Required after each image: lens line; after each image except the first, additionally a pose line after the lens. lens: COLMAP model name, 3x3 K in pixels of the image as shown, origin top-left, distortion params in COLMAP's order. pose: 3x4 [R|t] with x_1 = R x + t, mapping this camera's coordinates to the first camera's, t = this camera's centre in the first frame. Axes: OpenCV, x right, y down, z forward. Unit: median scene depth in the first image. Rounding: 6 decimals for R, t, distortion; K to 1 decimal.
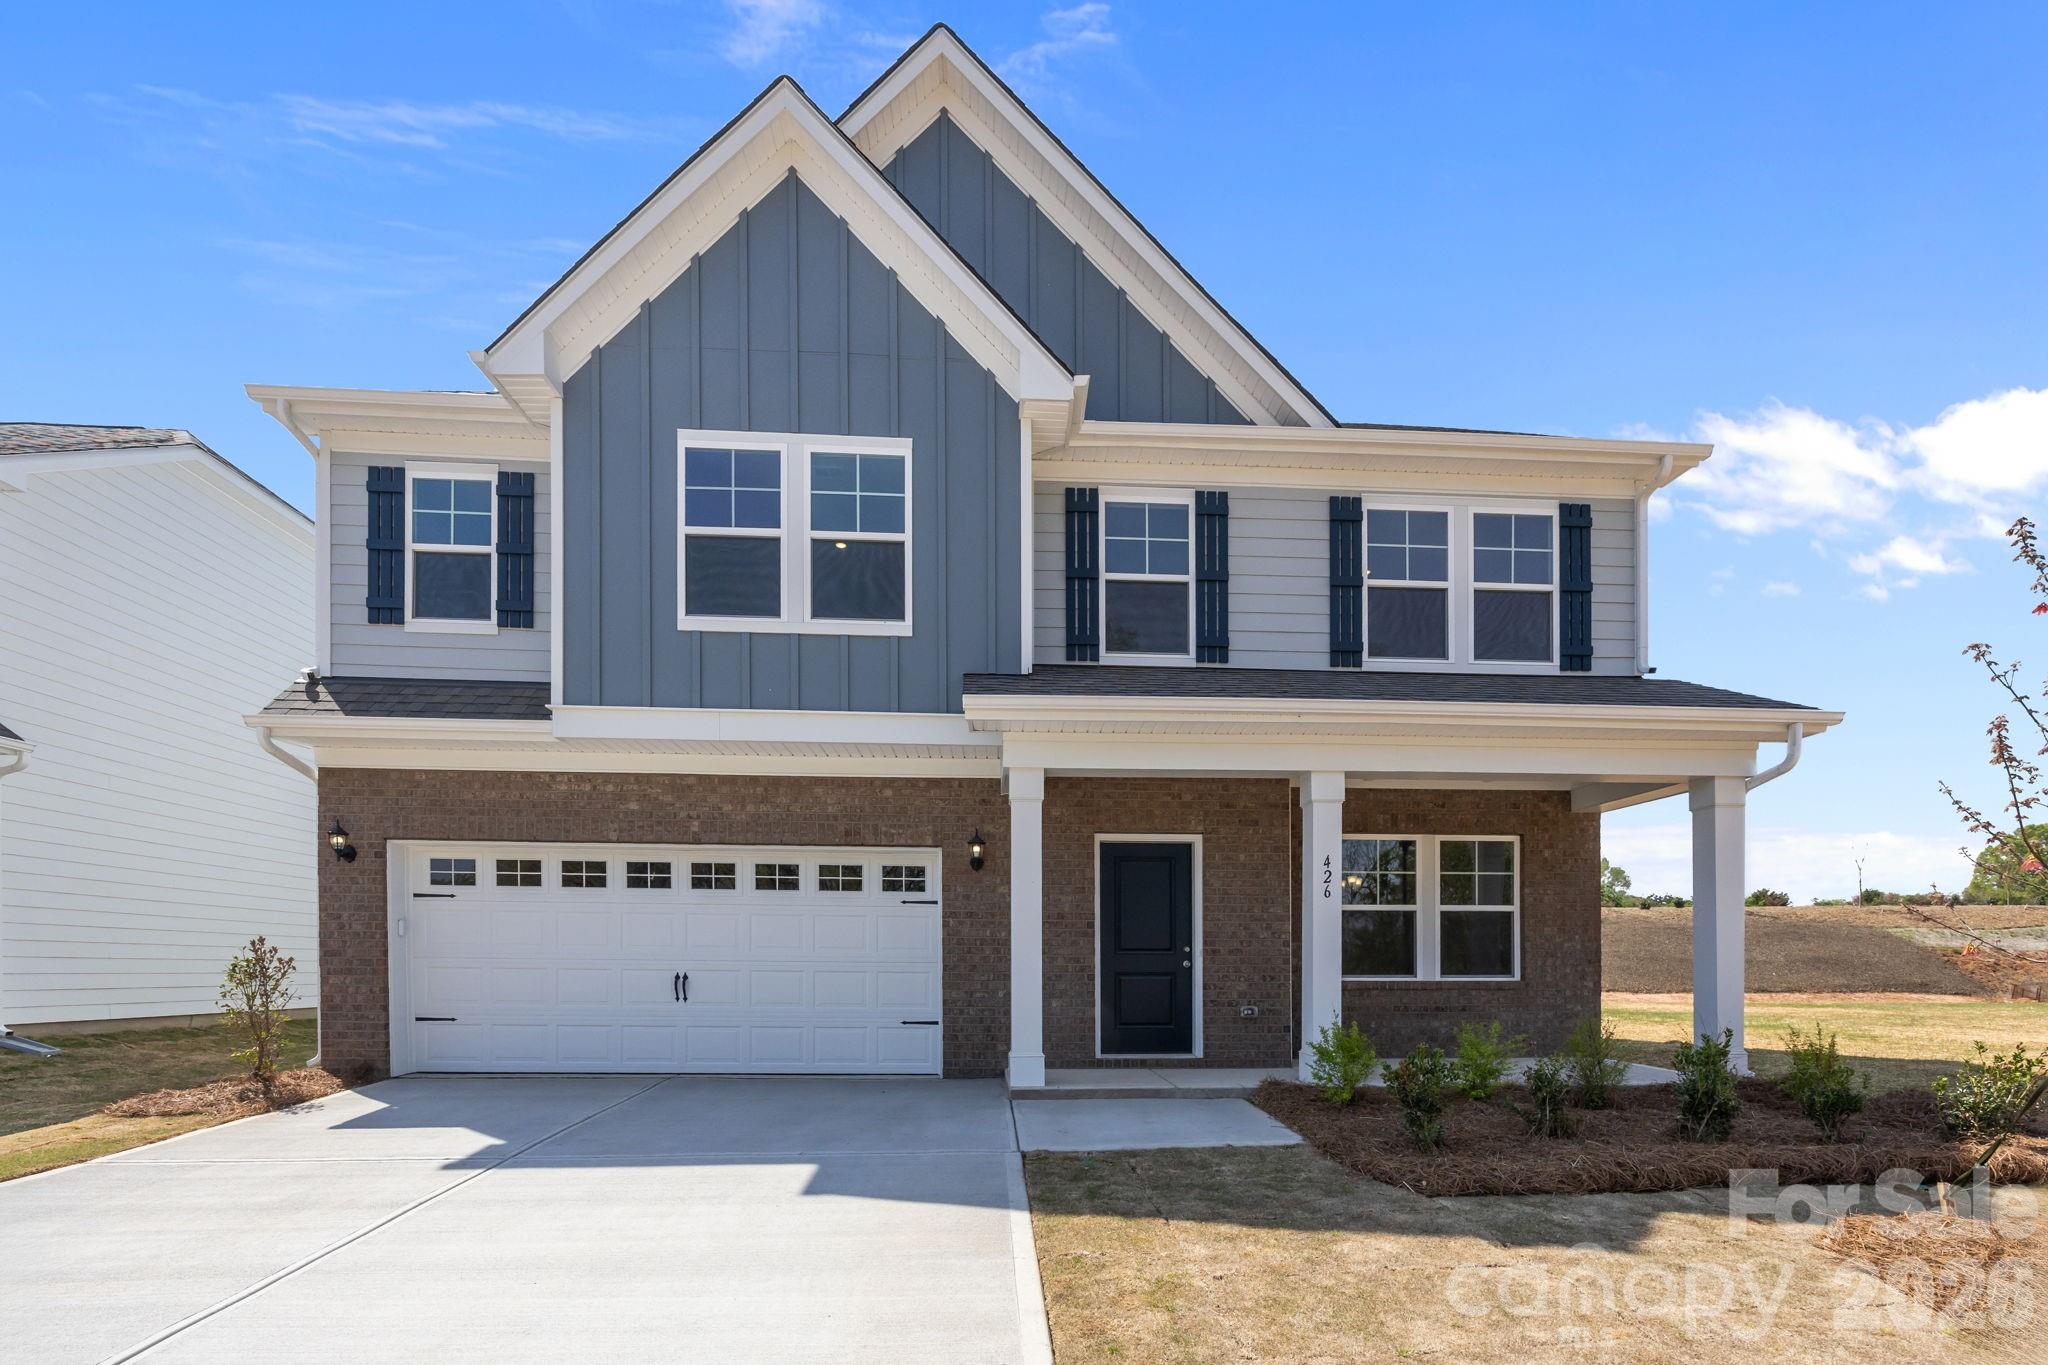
lens RADIAL K [[868.8, 0, 1065.8], [0, 868.8, 966.2], [0, 0, 1]] dist [0.000518, -0.000114]
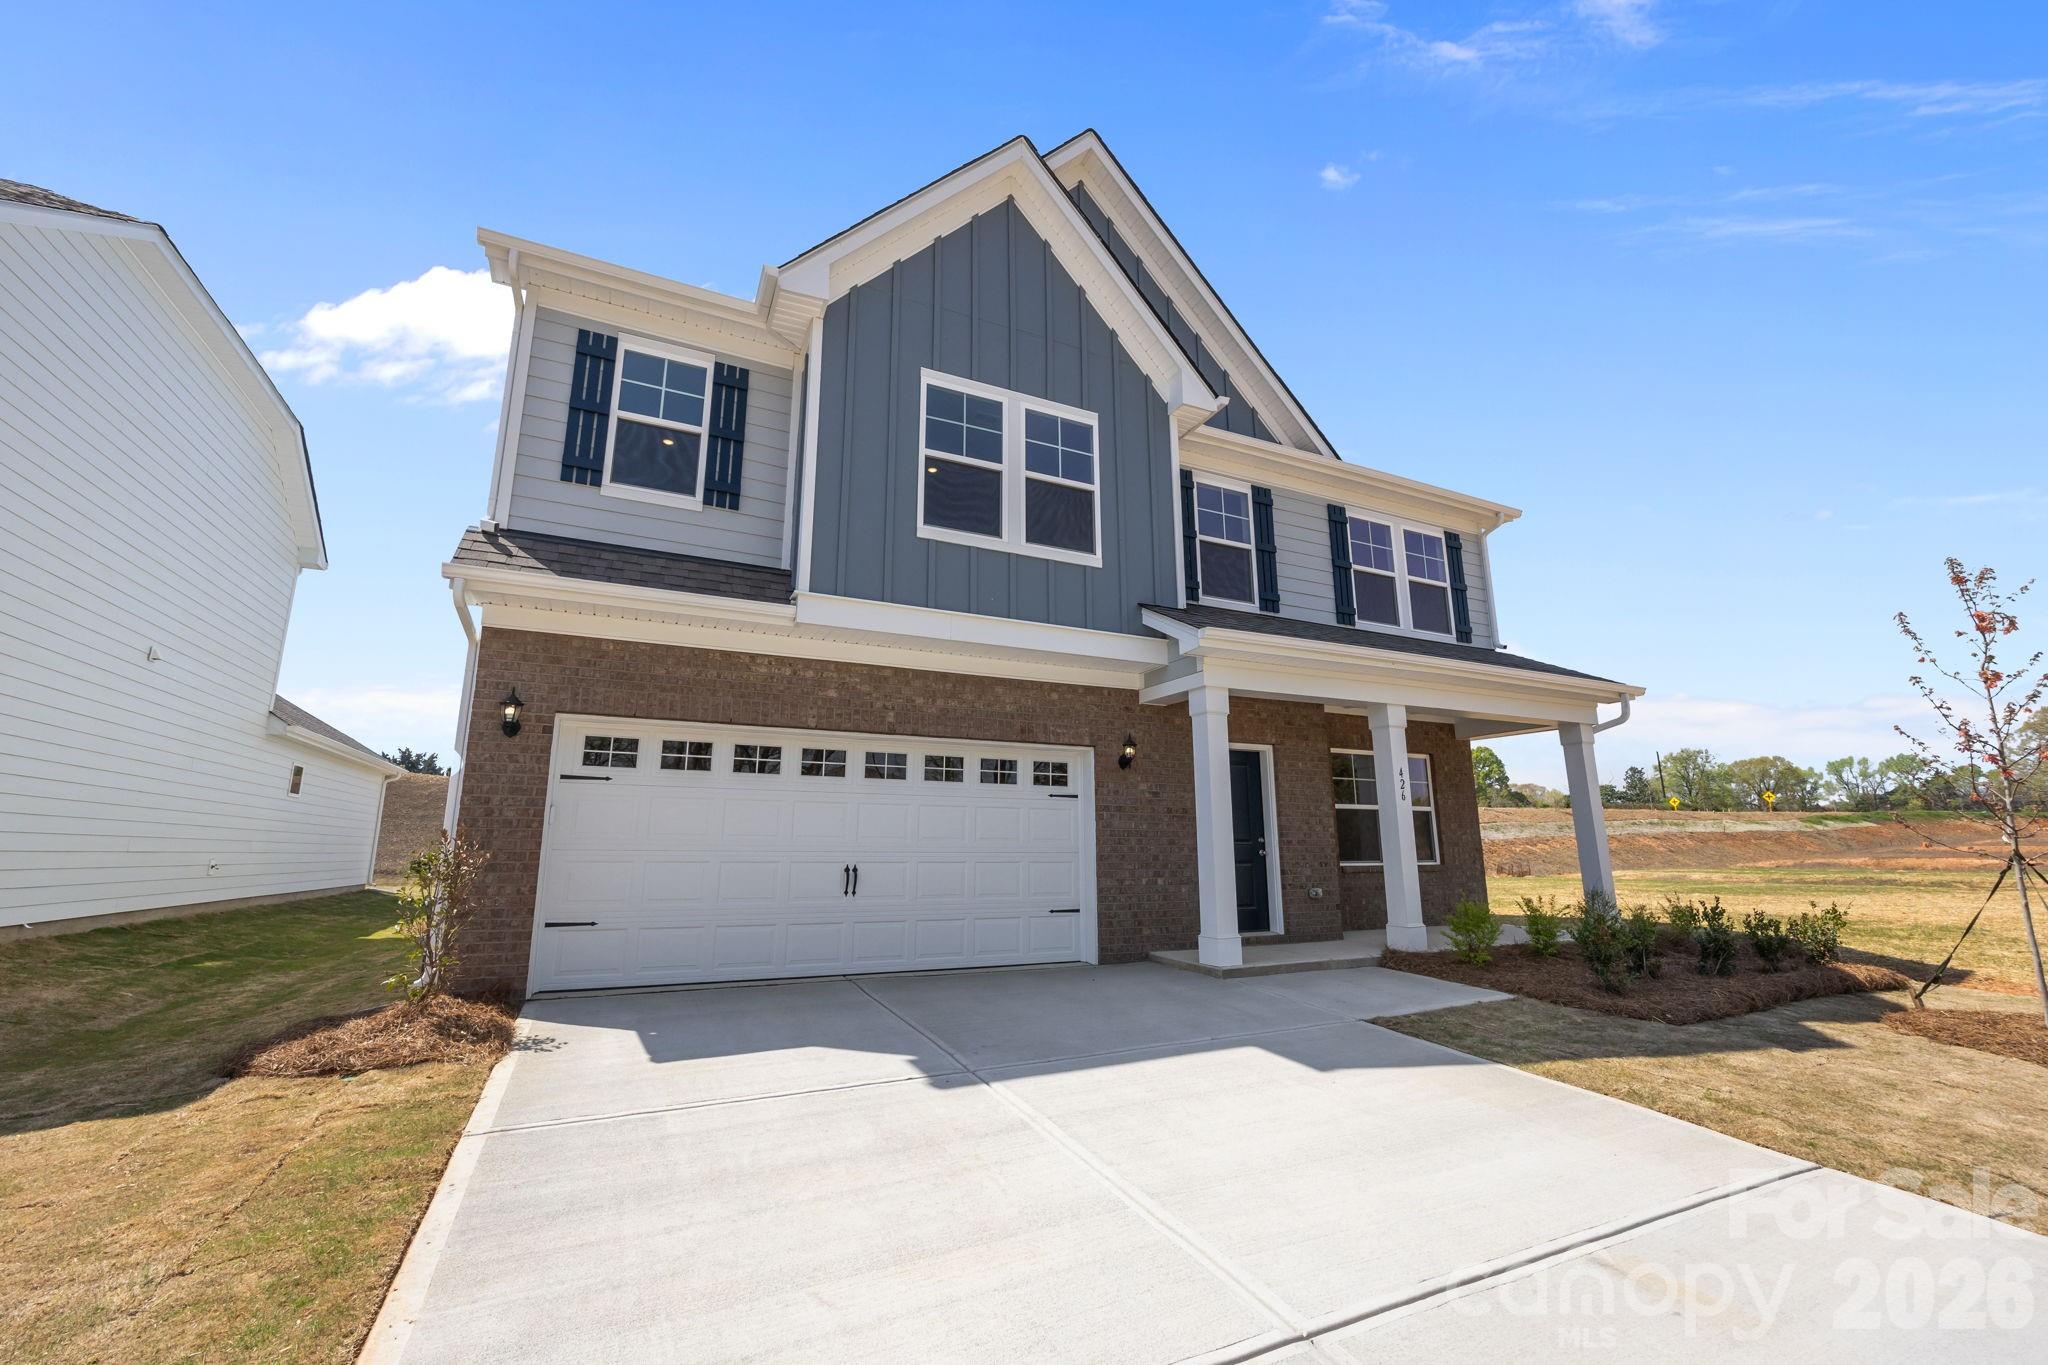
lens RADIAL K [[824.9, 0, 1016.0], [0, 824.9, 676.6], [0, 0, 1]] dist [-0.000995, 0.000054]
pose [[0.925718, 0.073973, 0.370911, -0.649652], [0.003891, 0.978773, -0.204912, -0.009083], [-0.378195, 0.191134, 0.905779, 0.062699]]
